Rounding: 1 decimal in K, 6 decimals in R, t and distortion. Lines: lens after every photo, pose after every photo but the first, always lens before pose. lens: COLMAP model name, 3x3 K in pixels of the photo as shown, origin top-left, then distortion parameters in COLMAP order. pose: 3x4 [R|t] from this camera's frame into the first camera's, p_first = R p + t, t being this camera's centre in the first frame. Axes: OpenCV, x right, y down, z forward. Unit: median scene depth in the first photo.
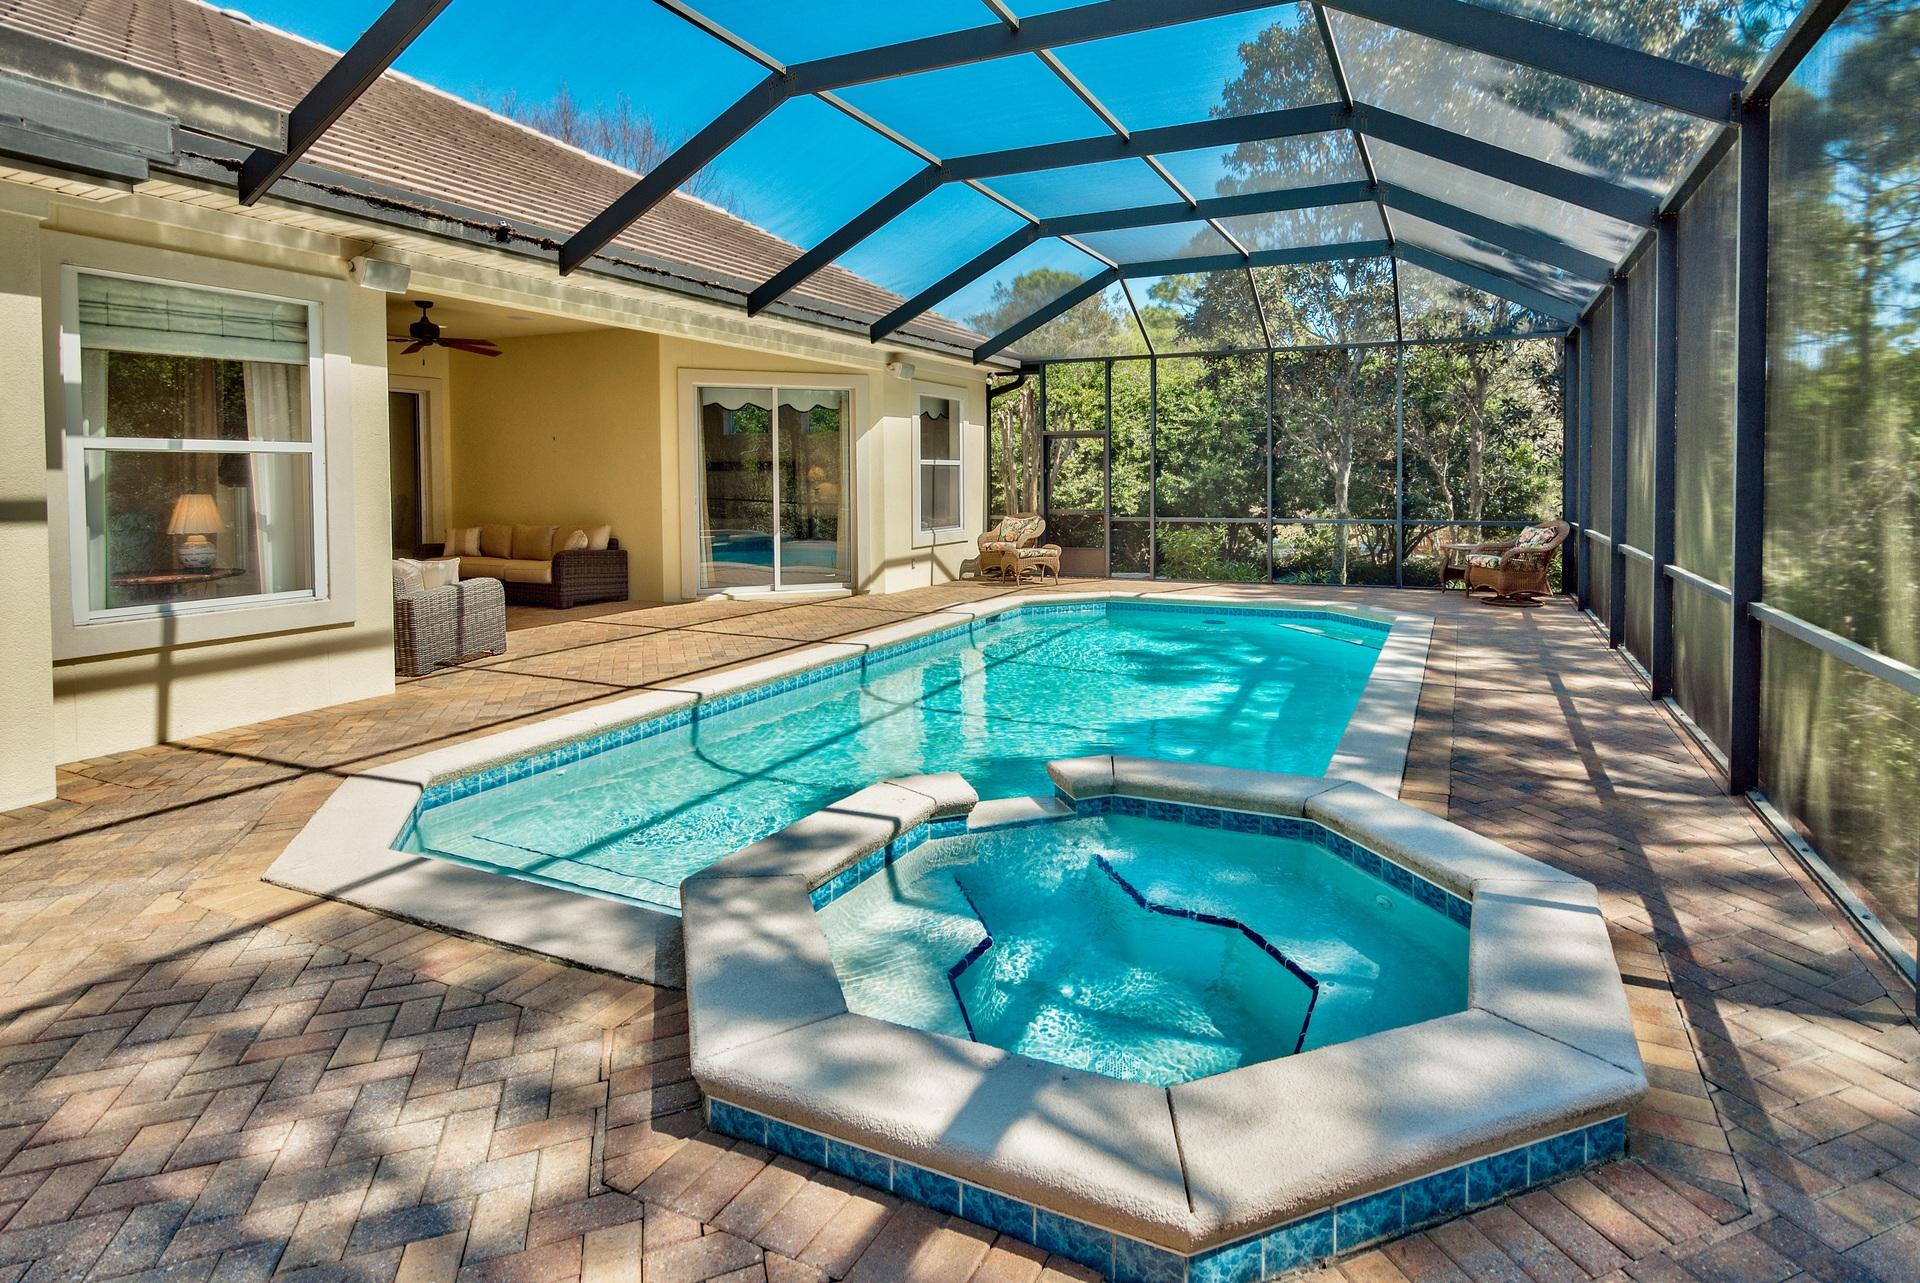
lens RADIAL K [[939.7, 0, 963.7], [0, 939.7, 638.3], [0, 0, 1]] dist [-0.010363, 0.002565]
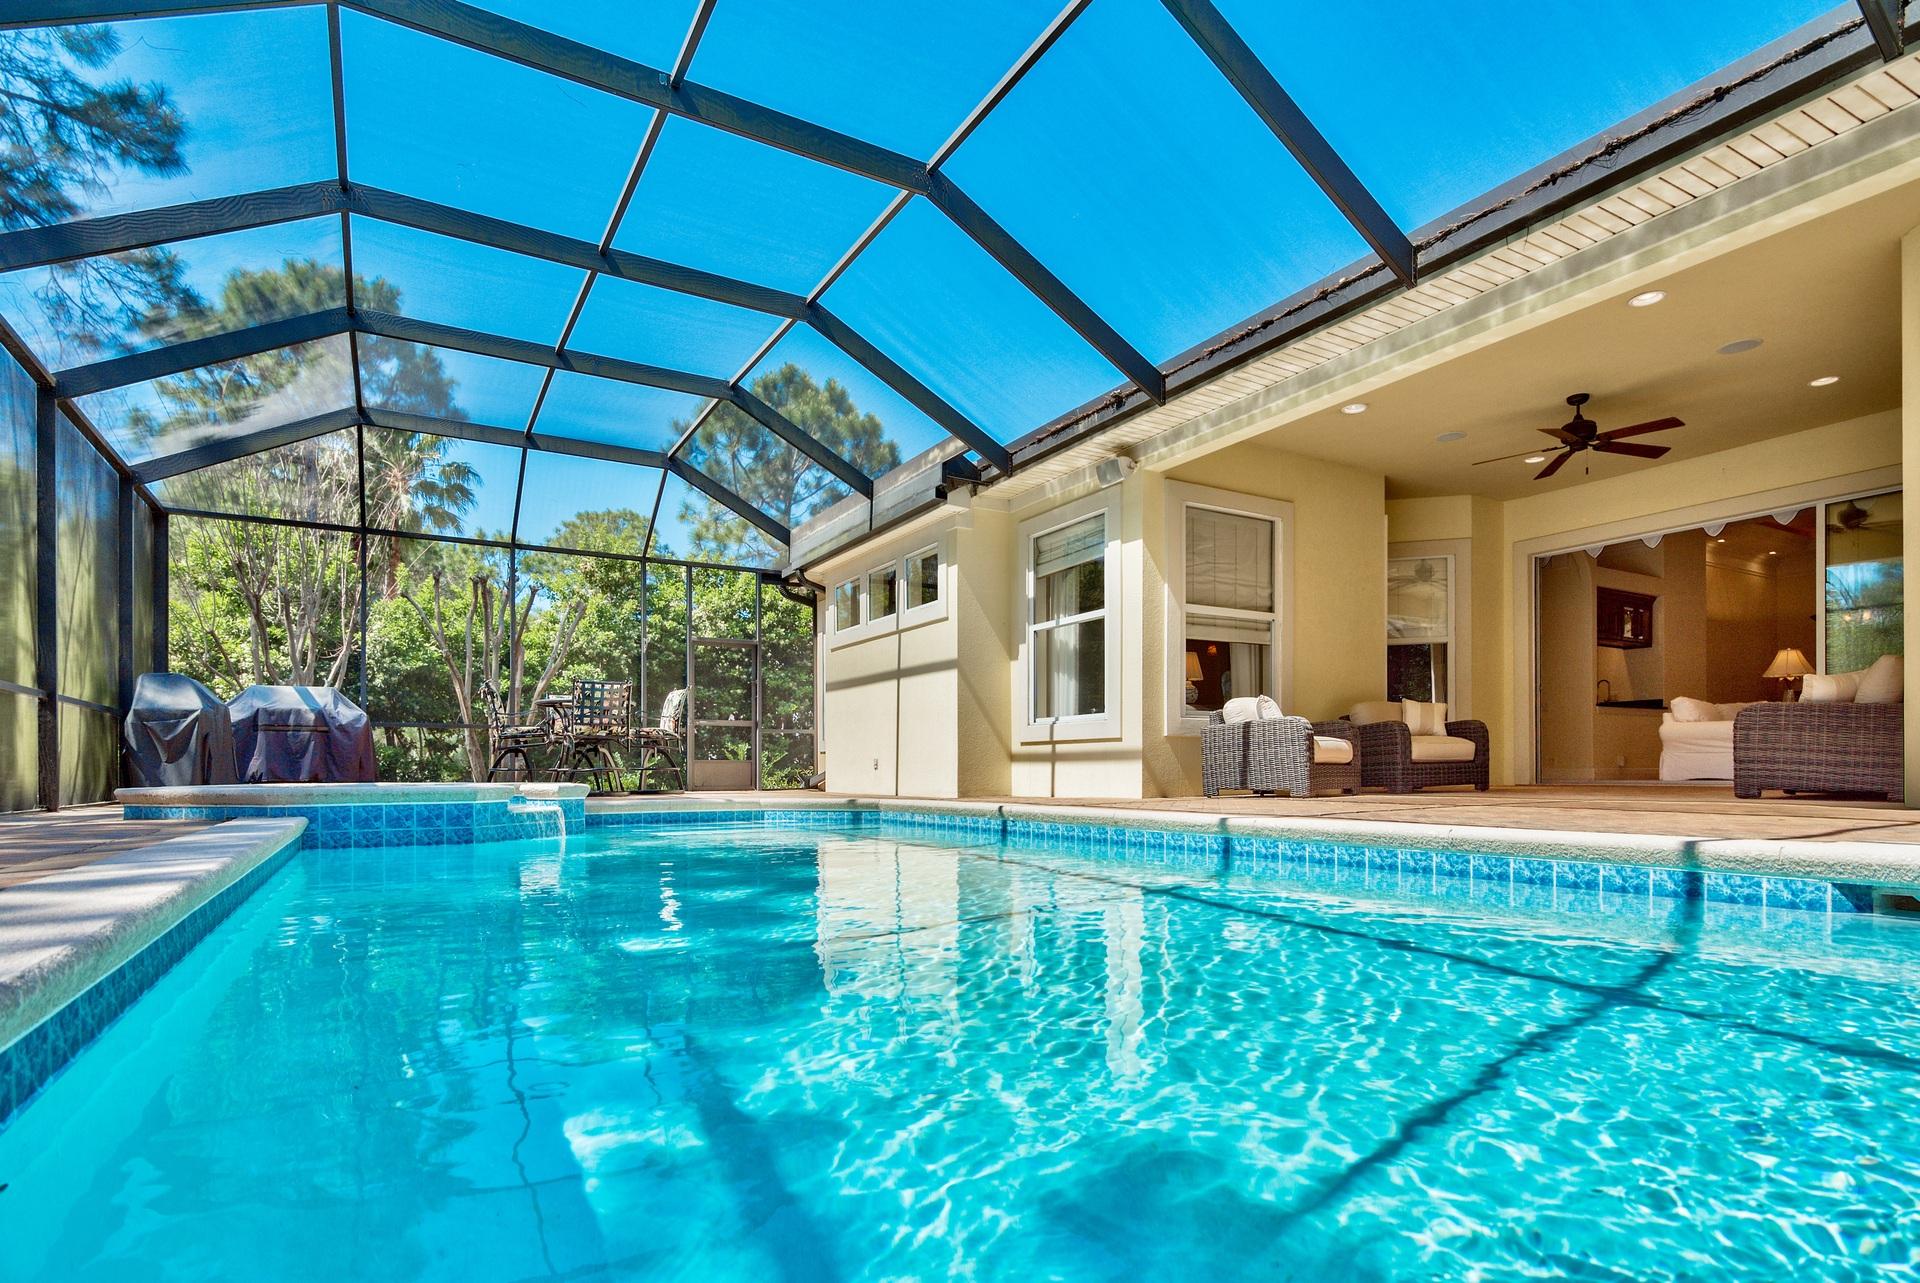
lens RADIAL K [[939.7, 0, 933.3], [0, 939.7, 762.8], [0, 0, 1]] dist [-0.010363, 0.002565]
pose [[-0.526409, 0.012268, -0.850143, 0.657694], [-0.128551, 0.987253, 0.093845, -0.078935], [0.840457, 0.158687, -0.518121, 1.593989]]
